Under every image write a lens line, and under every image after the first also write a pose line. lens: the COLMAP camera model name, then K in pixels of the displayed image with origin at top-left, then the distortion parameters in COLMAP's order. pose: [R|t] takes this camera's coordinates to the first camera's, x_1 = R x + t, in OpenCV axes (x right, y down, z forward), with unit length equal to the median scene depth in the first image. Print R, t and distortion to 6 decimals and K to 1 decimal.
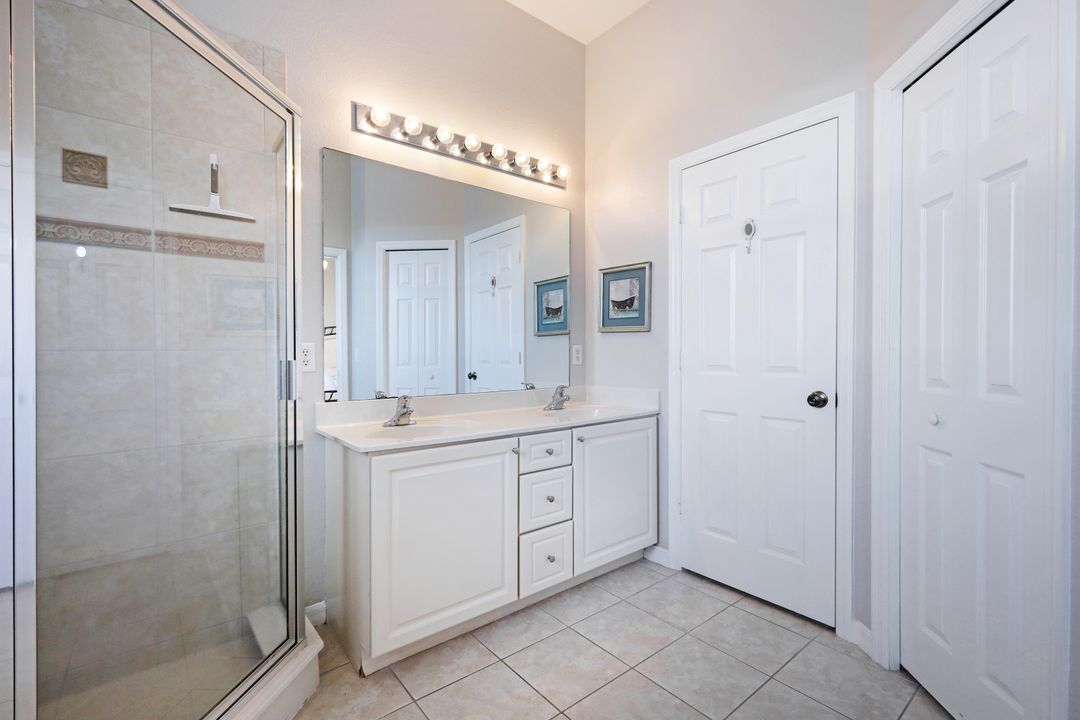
lens RADIAL K [[483.6, 0, 538.9], [0, 483.6, 358.5], [0, 0, 1]] dist [0.002874, -0.001200]
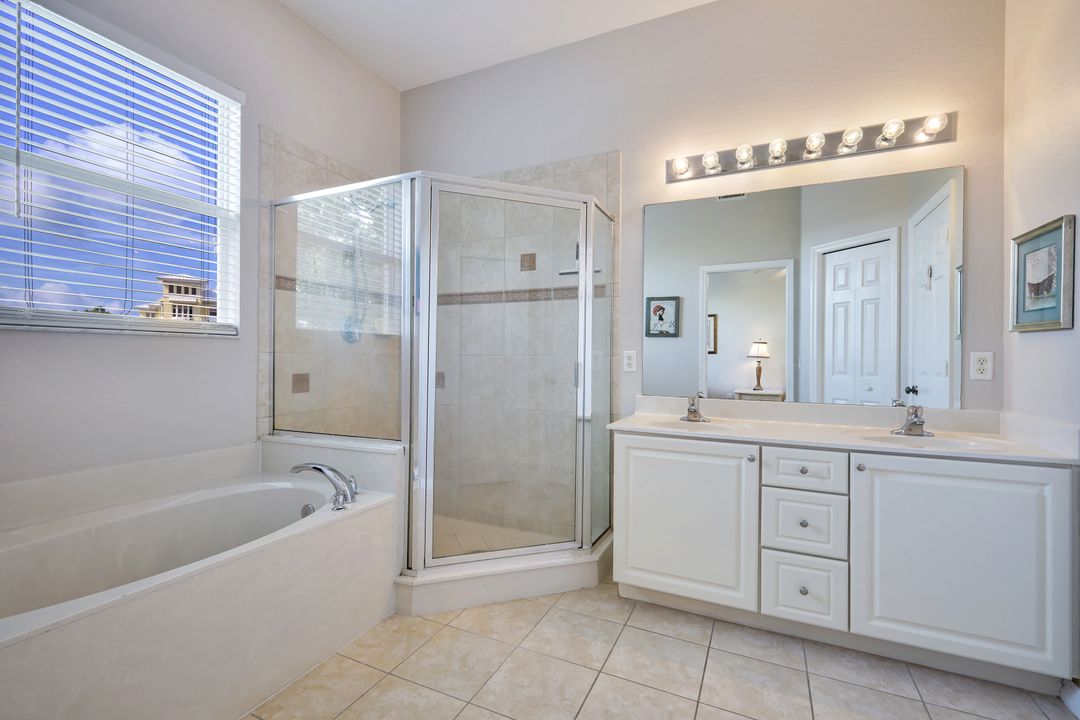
lens RADIAL K [[483.6, 0, 534.9], [0, 483.6, 356.1], [0, 0, 1]] dist [0.002874, -0.001200]
pose [[0.419423, 0.004843, -0.907778, 0.593283], [-0.023360, 0.999712, -0.005459, -0.003291], [0.907490, 0.023495, 0.419415, 0.154162]]
